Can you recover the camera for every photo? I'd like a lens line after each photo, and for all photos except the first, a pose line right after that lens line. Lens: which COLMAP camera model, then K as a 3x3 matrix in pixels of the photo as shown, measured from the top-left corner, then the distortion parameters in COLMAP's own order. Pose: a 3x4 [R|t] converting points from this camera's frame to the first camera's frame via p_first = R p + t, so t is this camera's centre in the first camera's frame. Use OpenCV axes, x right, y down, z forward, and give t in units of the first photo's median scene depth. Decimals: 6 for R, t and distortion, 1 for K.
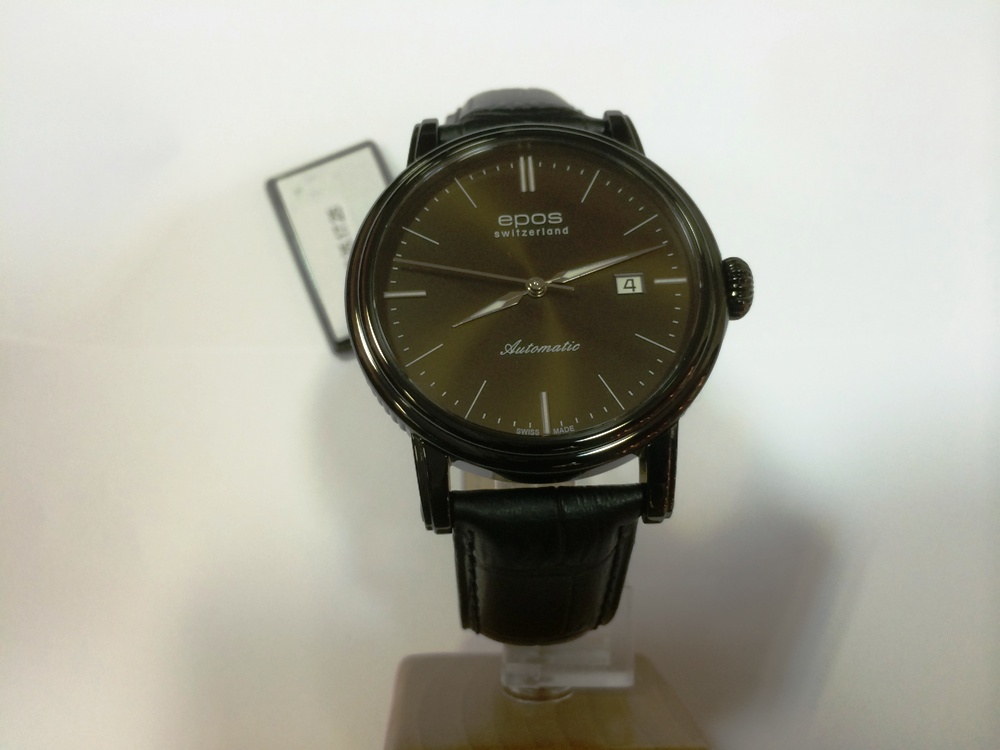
lens RADIAL K [[897.4, 0, 500.7], [0, 897.4, 374.8], [0, 0, 1]] dist [0.009329, -0.036200]
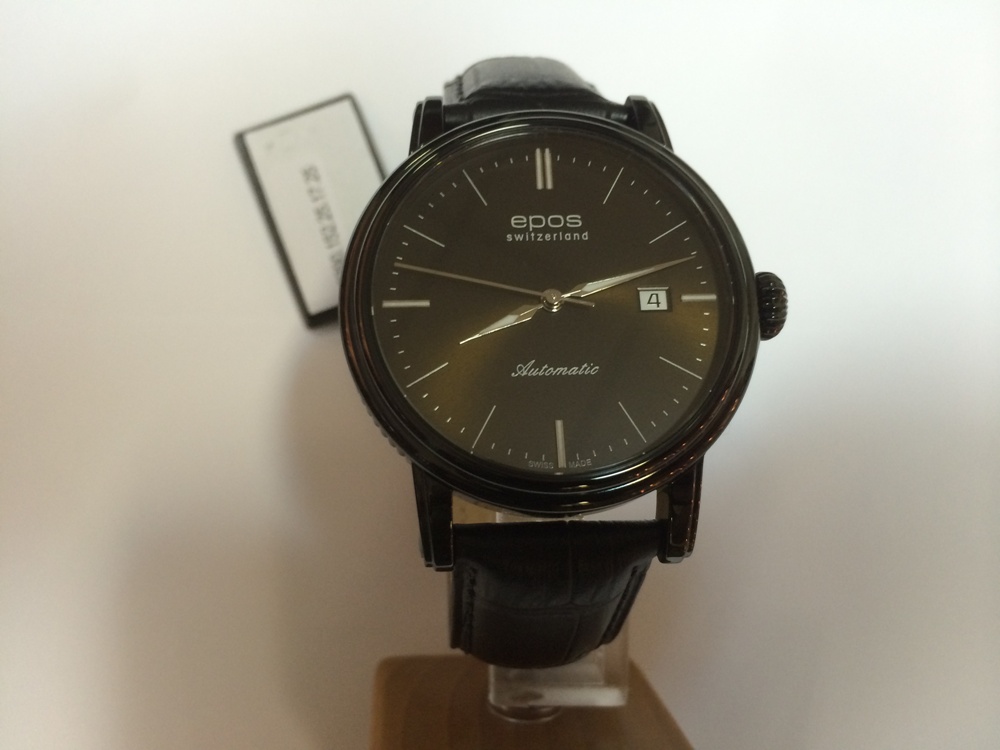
lens RADIAL K [[897.4, 0, 499.9], [0, 897.4, 378.9], [0, 0, 1]] dist [0.009329, -0.036200]
pose [[0.998083, 0.028651, 0.054860, -0.058666], [-0.033212, 0.995902, 0.084126, -0.090901], [-0.052225, -0.085787, 0.994944, 0.096566]]
